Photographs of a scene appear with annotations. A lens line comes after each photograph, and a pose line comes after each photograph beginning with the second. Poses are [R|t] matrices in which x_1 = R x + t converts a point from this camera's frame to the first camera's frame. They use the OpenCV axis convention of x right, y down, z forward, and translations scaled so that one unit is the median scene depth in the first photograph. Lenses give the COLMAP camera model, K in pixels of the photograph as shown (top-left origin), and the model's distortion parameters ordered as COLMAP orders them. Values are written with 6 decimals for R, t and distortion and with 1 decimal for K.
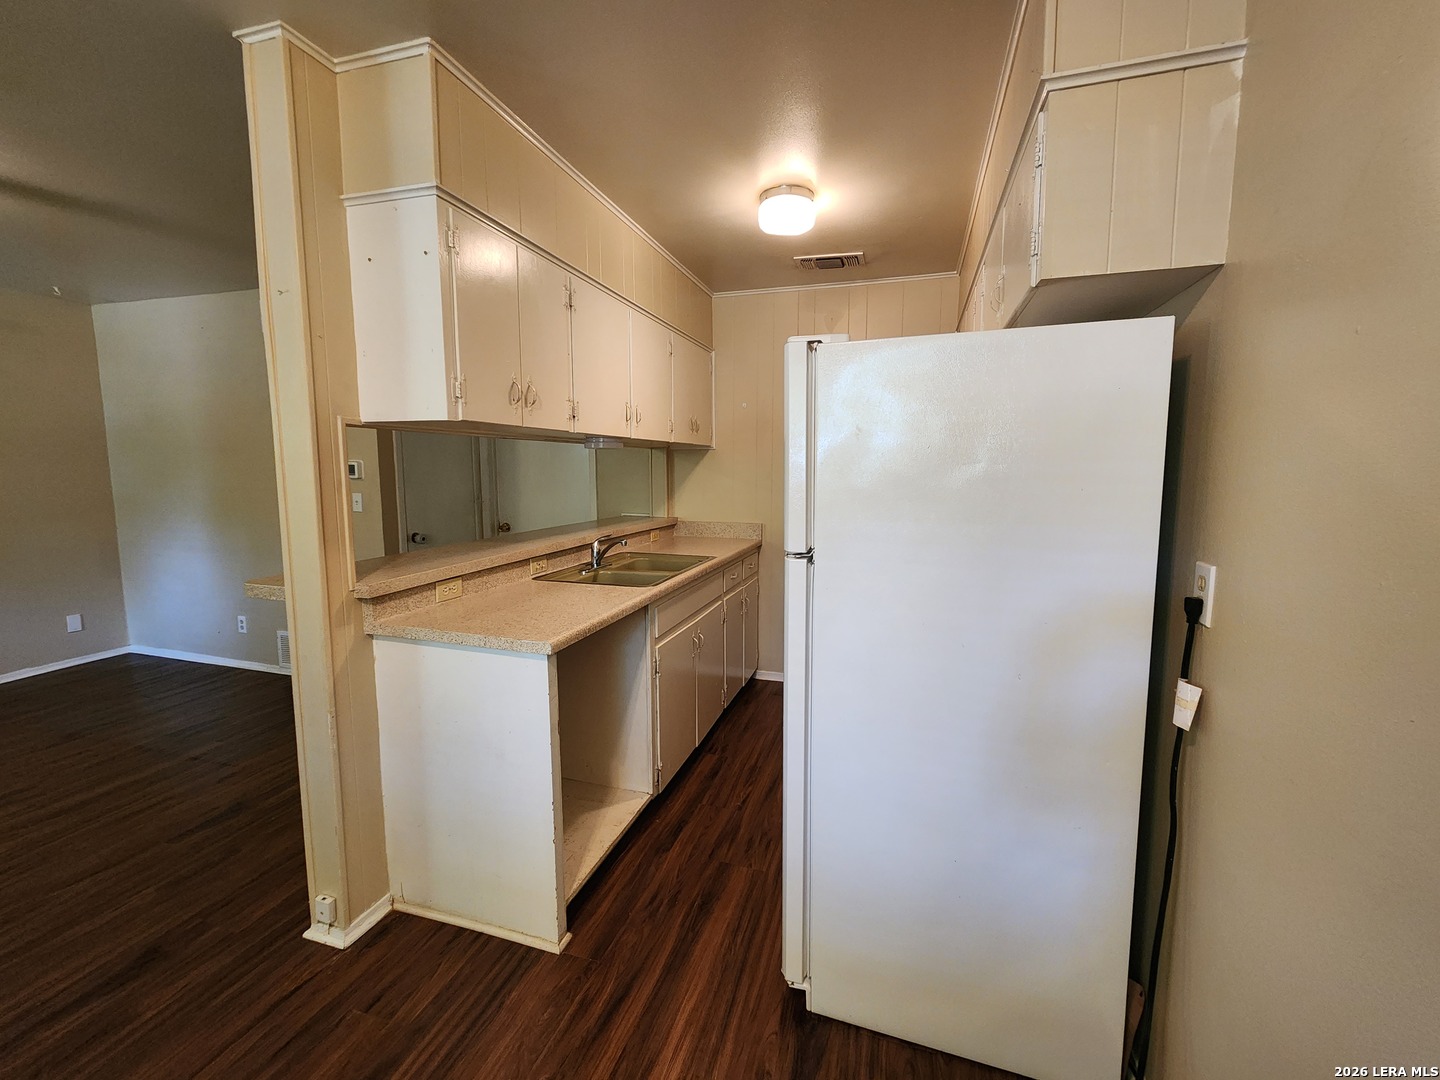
lens RADIAL K [[585.3, 0, 732.3], [0, 585.3, 531.7], [0, 0, 1]] dist [0.006124, -0.005100]
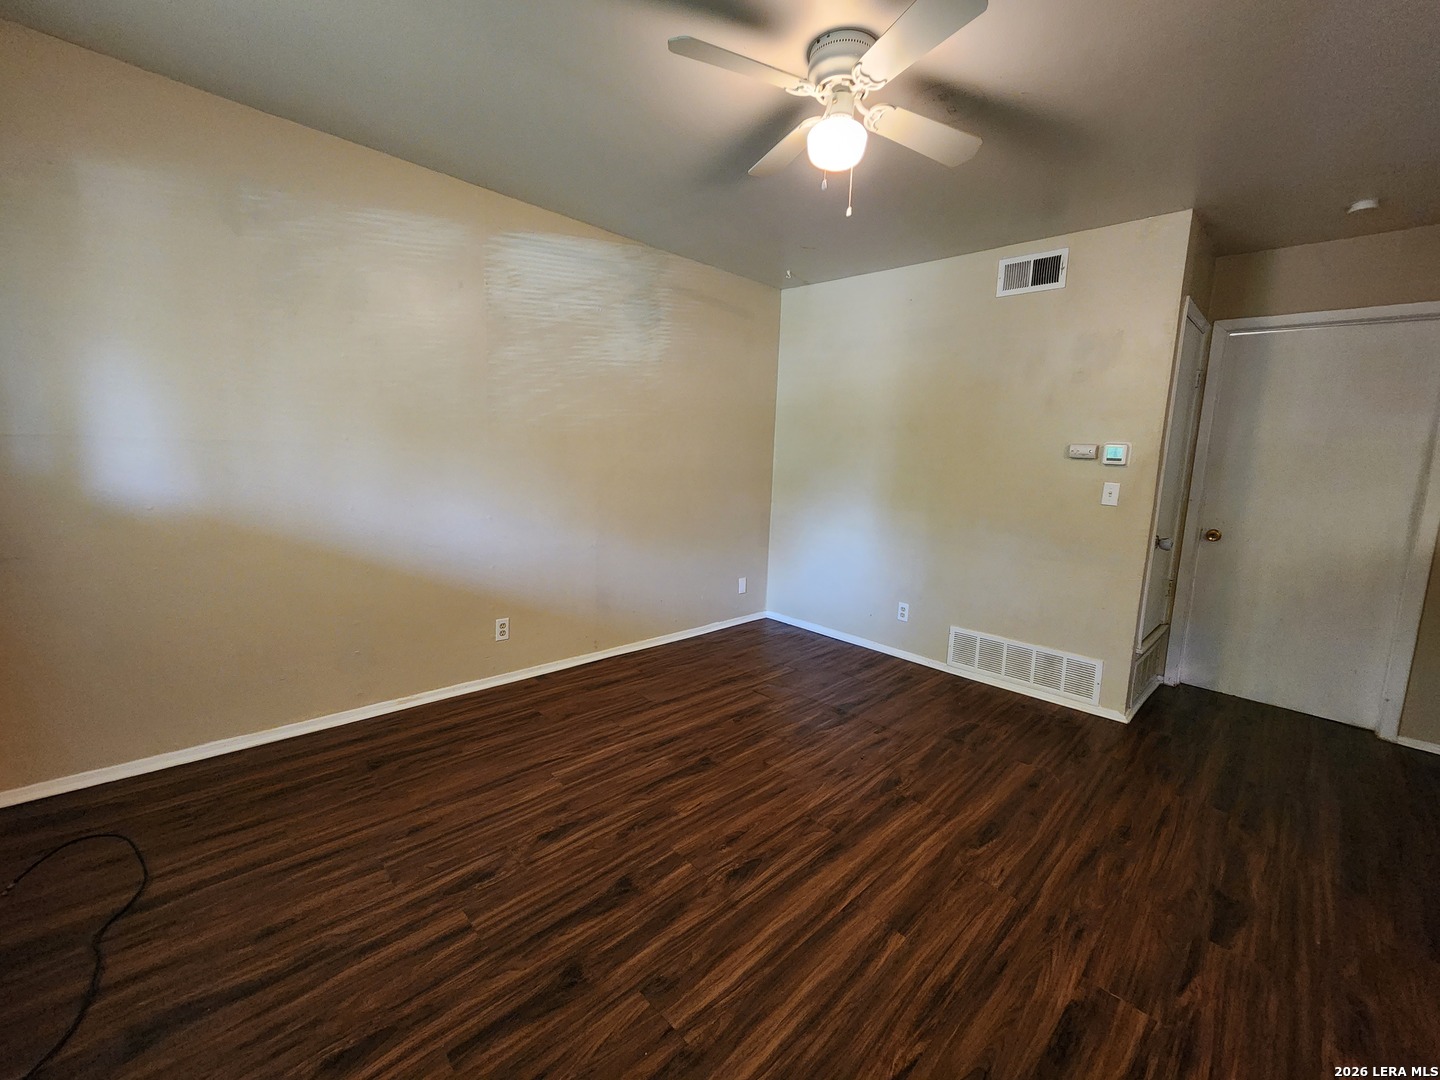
lens RADIAL K [[585.3, 0, 732.3], [0, 585.3, 531.7], [0, 0, 1]] dist [0.006124, -0.005100]
pose [[0.879948, 0.096756, -0.465112, -1.547368], [-0.090513, 0.995252, 0.035798, 0.044875], [0.466367, 0.010599, 0.884528, 0.051168]]
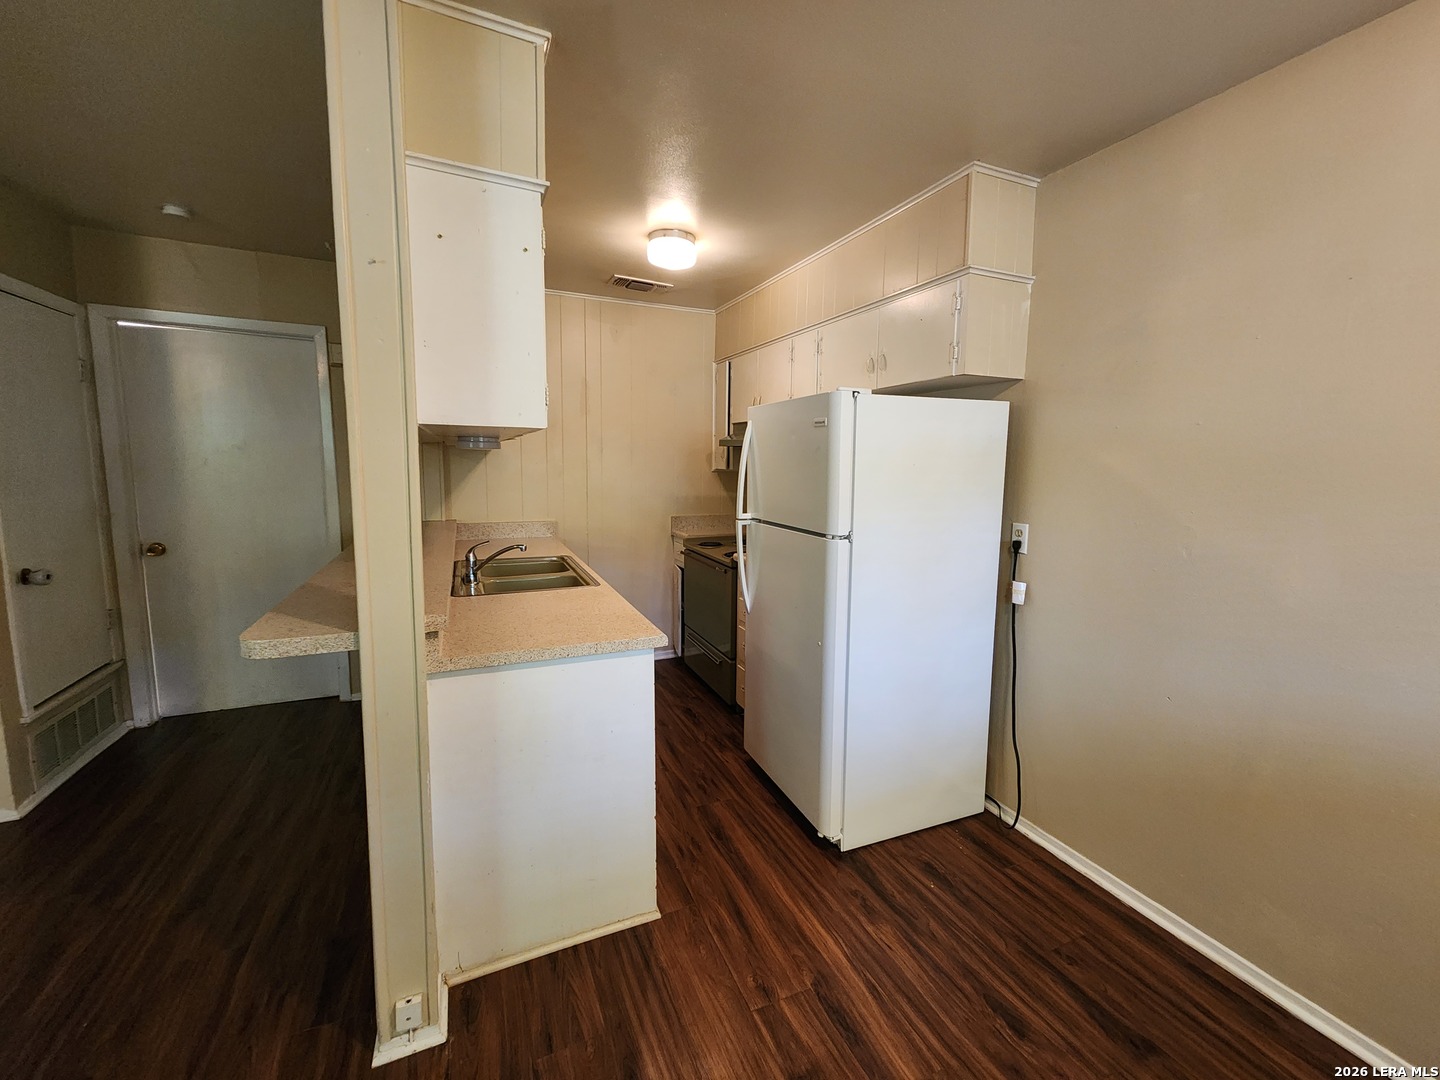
lens RADIAL K [[585.3, 0, 732.3], [0, 585.3, 531.7], [0, 0, 1]] dist [0.006124, -0.005100]
pose [[0.751222, -0.071485, 0.656168, -0.868997], [0.060204, 0.997395, 0.039734, -0.039642], [-0.657299, 0.009655, 0.753568, 0.072992]]
